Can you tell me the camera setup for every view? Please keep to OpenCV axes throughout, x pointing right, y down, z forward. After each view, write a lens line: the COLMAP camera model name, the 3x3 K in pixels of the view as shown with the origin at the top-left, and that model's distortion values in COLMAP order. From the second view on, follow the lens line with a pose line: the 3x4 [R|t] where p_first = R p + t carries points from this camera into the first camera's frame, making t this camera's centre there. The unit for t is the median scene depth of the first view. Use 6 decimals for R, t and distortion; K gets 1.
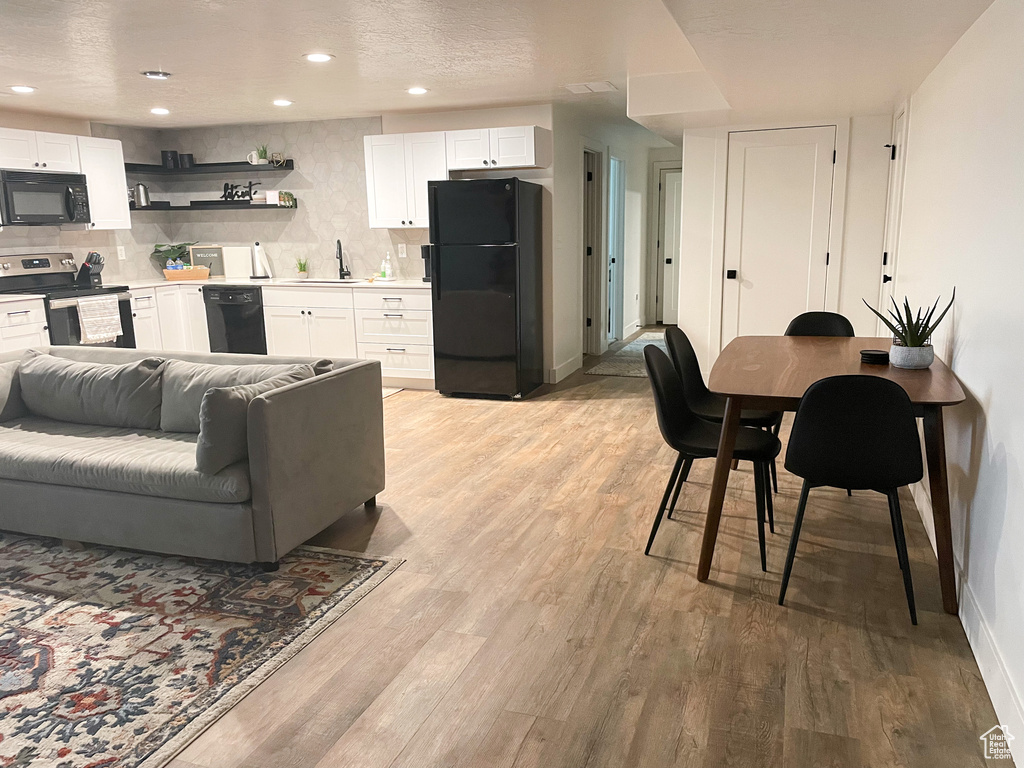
lens RADIAL K [[770.4, 0, 515.7], [0, 770.4, 389.1], [0, 0, 1]] dist [0.103104, -0.131302]
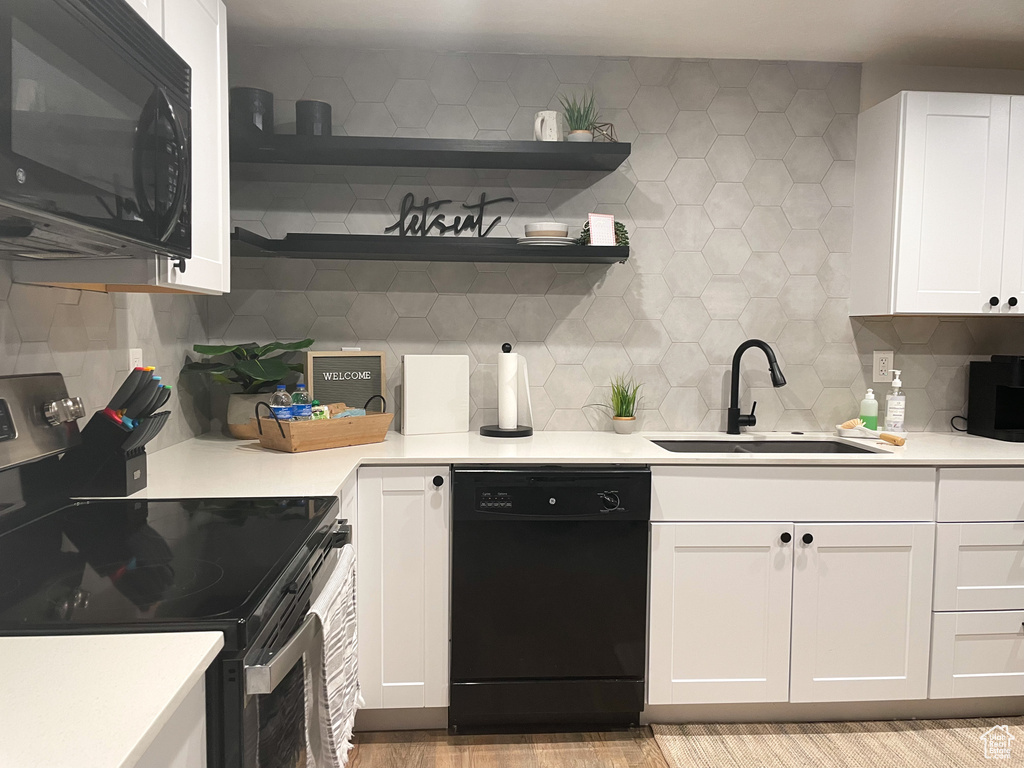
lens RADIAL K [[770.4, 0, 515.7], [0, 770.4, 389.1], [0, 0, 1]] dist [0.103104, -0.131302]
pose [[0.912143, -0.001732, 0.409869, -1.065147], [0.059146, 0.990081, -0.127443, -0.254978], [-0.405582, 0.140489, 0.903198, 1.430485]]
